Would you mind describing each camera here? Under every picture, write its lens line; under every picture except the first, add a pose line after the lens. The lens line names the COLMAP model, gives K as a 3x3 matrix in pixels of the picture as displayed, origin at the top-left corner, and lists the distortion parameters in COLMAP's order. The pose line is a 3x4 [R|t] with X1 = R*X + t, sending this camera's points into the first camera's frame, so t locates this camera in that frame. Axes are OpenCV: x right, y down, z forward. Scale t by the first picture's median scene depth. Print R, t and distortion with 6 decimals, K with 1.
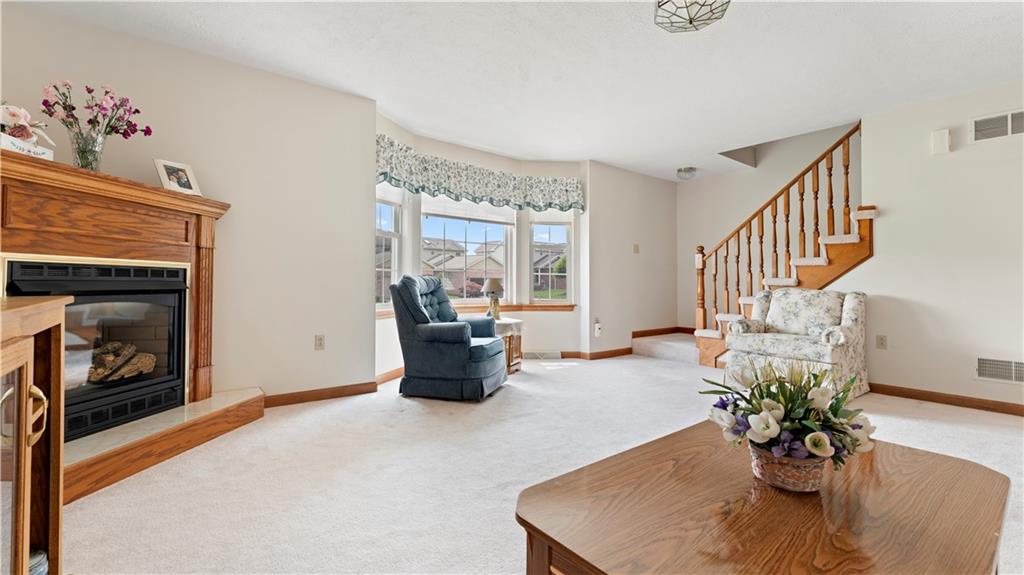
lens RADIAL K [[433.0, 0, 507.3], [0, 433.0, 277.2], [0, 0, 1]] dist [-0.000007, -0.000032]
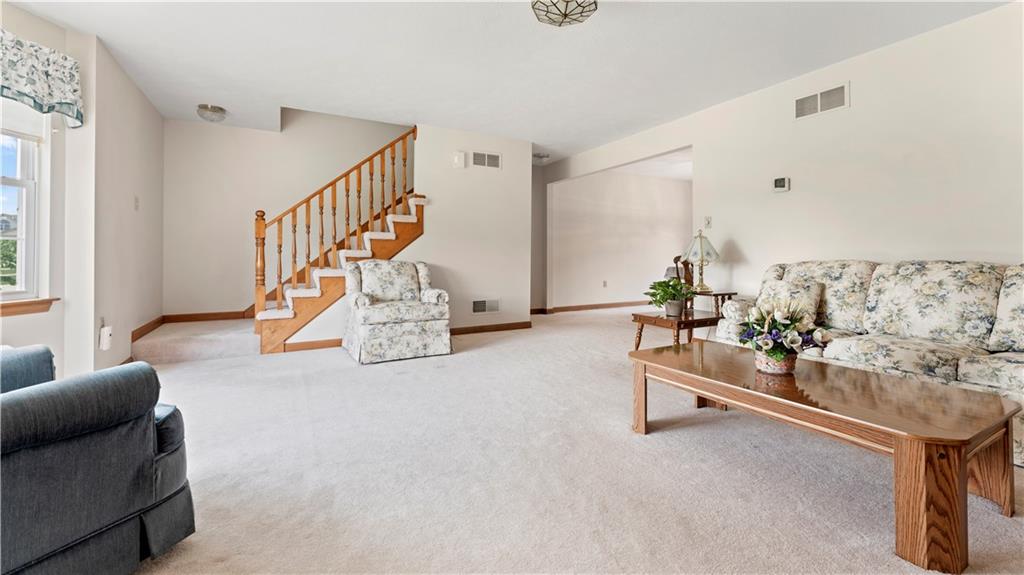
lens RADIAL K [[421.7, 0, 512.5], [0, 421.7, 251.6], [0, 0, 1]] dist [-0.000344, -0.000013]
pose [[0.157313, 0.002611, 0.987545, -0.350136], [-0.010212, 0.999947, -0.001017, 0.003118], [-0.987496, -0.009925, 0.157331, 0.510350]]
